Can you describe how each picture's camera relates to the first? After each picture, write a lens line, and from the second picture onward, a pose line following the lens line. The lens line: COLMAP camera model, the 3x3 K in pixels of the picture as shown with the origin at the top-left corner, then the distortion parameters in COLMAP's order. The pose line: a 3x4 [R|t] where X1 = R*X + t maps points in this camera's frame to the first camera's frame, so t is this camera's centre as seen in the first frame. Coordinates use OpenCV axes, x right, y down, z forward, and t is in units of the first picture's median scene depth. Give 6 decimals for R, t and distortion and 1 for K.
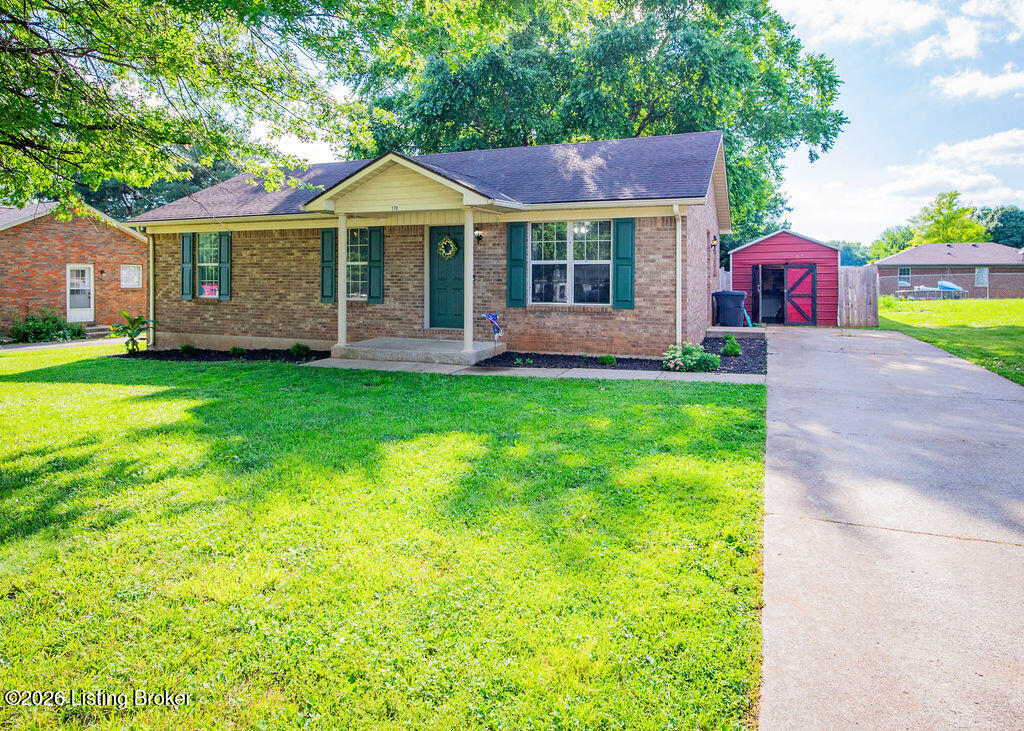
lens RADIAL K [[544.8, 0, 525.4], [0, 544.8, 295.7], [0, 0, 1]] dist [-0.033606, 0.001577]
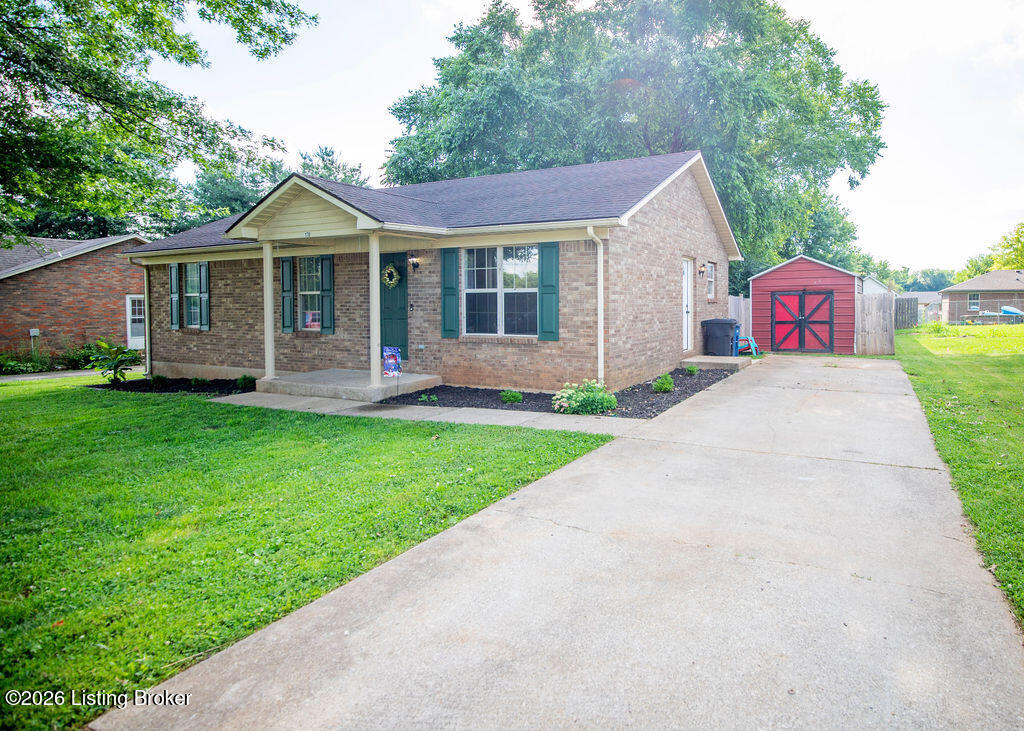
lens RADIAL K [[511.6, 0, 585.3], [0, 511.6, 330.5], [0, 0, 1]] dist [-0.035827, 0.006203]
pose [[0.999268, -0.002509, -0.038178, 0.249540], [0.003200, 0.999832, 0.018065, -0.007764], [0.038126, -0.018174, 0.999108, 0.121991]]
